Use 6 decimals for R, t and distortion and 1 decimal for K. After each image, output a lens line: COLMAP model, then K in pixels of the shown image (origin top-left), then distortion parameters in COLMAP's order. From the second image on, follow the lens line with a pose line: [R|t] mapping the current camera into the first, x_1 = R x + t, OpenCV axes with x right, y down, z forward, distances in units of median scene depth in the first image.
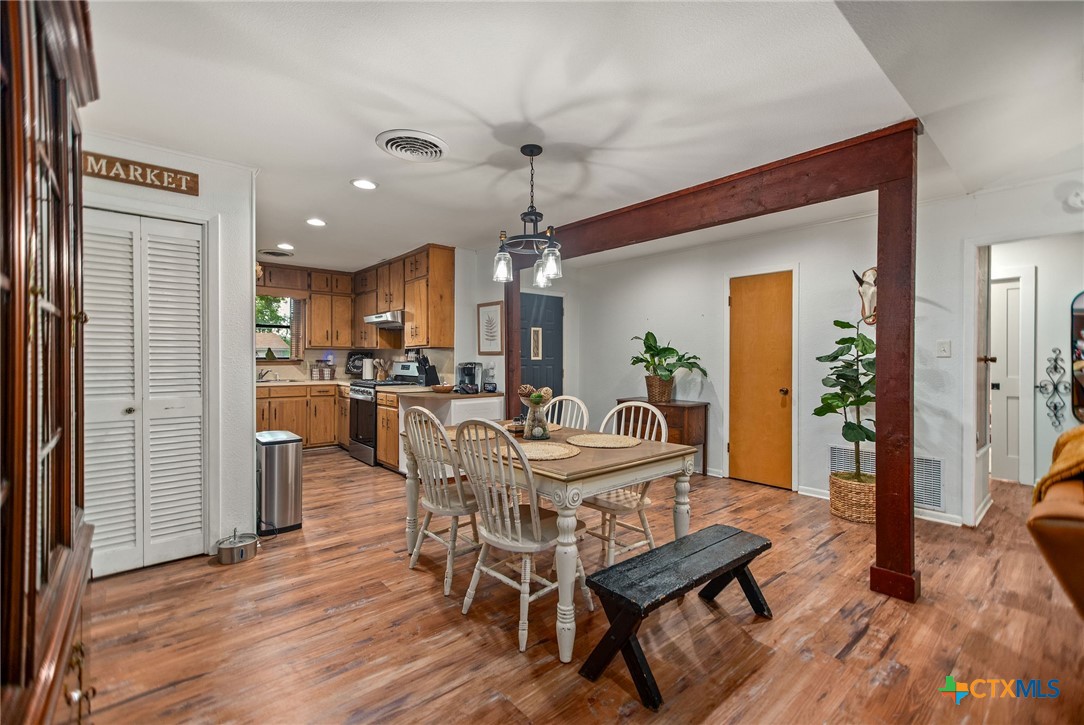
lens RADIAL K [[476.9, 0, 542.2], [0, 476.9, 359.5], [0, 0, 1]] dist [0.003742, 0.005901]
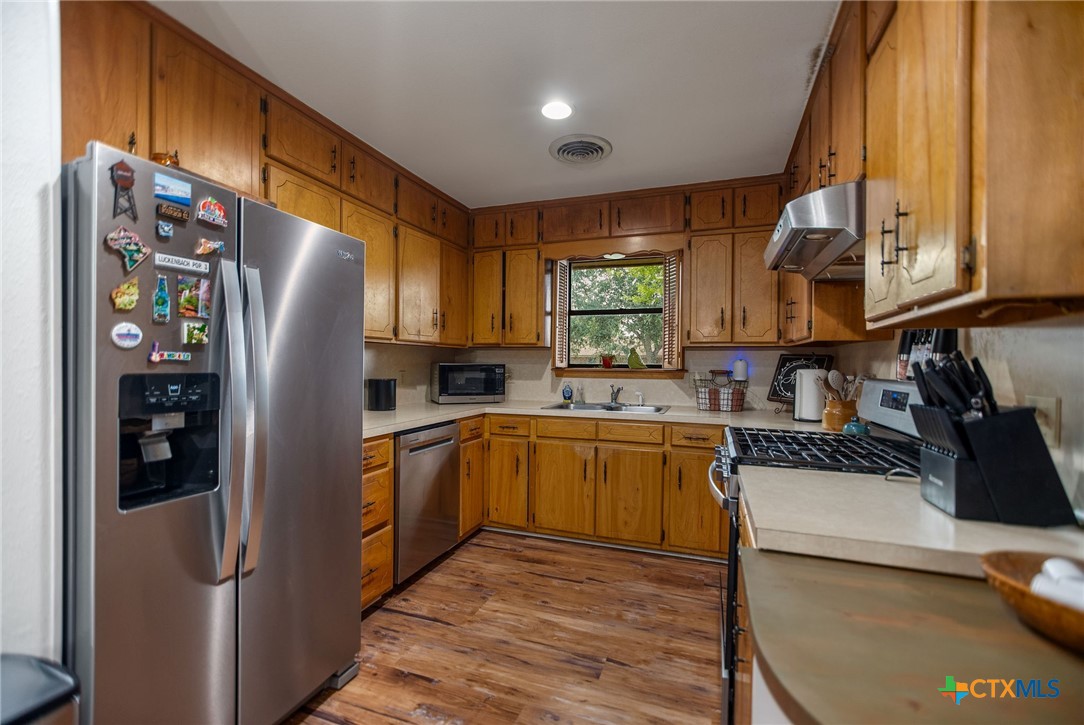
lens RADIAL K [[476.9, 0, 537.9], [0, 476.9, 363.0], [0, 0, 1]] dist [0.003742, 0.005901]
pose [[0.500460, 0.000266, -0.865759, -0.142794], [-0.009033, 0.999947, -0.004914, -0.002114], [0.865712, 0.010280, 0.500436, 0.666962]]
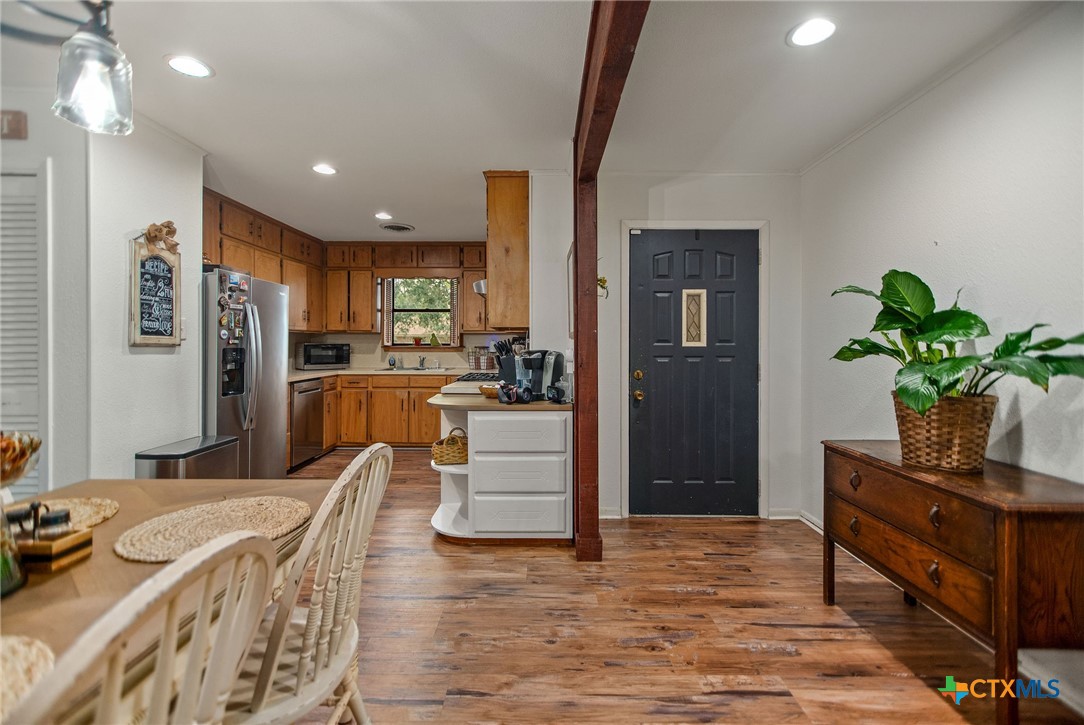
lens RADIAL K [[476.9, 0, 533.1], [0, 476.9, 344.7], [0, 0, 1]] dist [0.003742, 0.005901]
pose [[0.758635, 0.000090, -0.651516, 0.207223], [-0.001239, 0.999998, -0.001305, -0.000641], [0.651515, 0.001797, 0.758634, 0.450041]]
